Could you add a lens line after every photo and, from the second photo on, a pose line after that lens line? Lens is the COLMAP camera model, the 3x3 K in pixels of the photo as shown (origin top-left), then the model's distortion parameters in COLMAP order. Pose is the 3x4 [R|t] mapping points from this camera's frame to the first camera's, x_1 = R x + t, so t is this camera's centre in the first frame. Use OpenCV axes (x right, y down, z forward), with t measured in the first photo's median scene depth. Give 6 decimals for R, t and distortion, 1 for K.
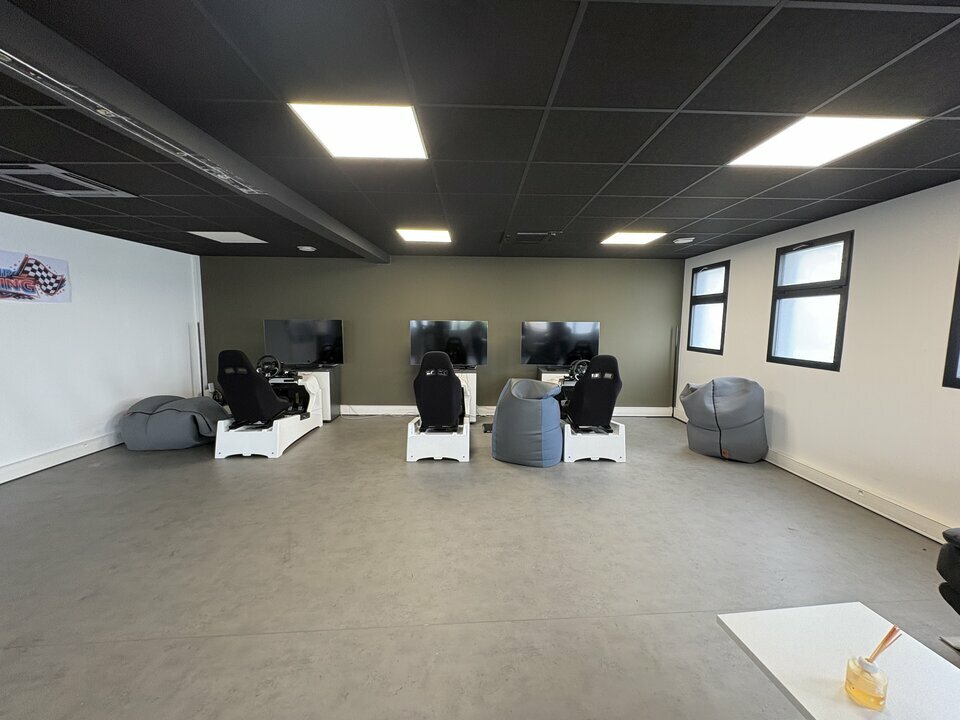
lens RADIAL K [[382.6, 0, 483.8], [0, 382.6, 364.0], [0, 0, 1]] dist [-0.000121, -0.000814]
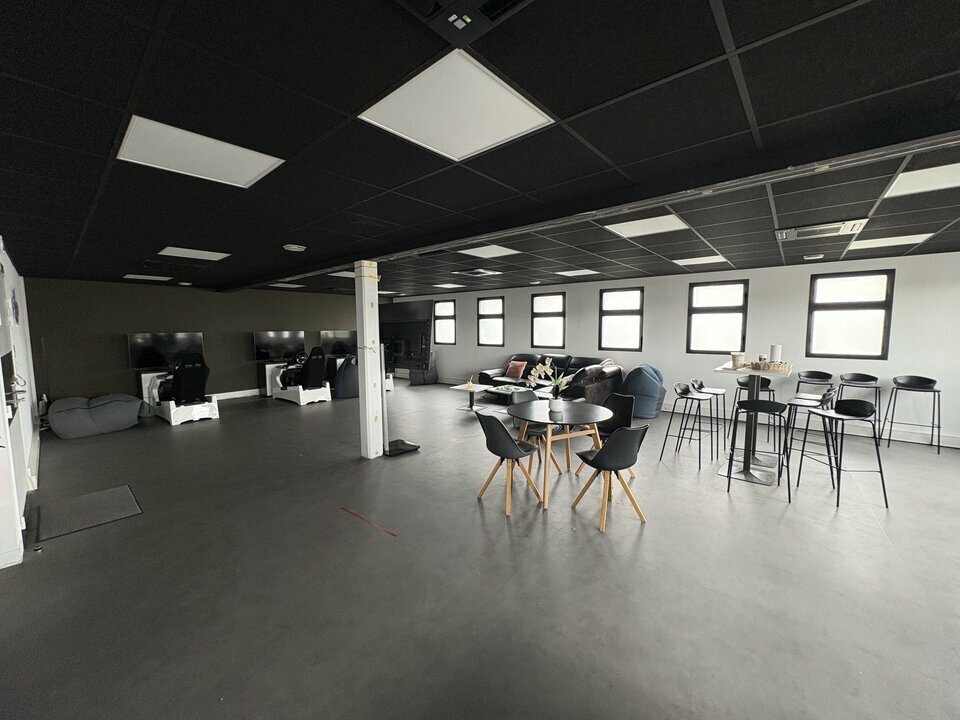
lens RADIAL K [[382.6, 0, 477.7], [0, 382.6, 358.7], [0, 0, 1]] dist [-0.000121, -0.000814]
pose [[0.658001, -0.080590, 0.748692, -0.905168], [0.099844, 0.994815, 0.019333, 0.064504], [-0.746368, 0.062031, 0.662636, -0.825489]]
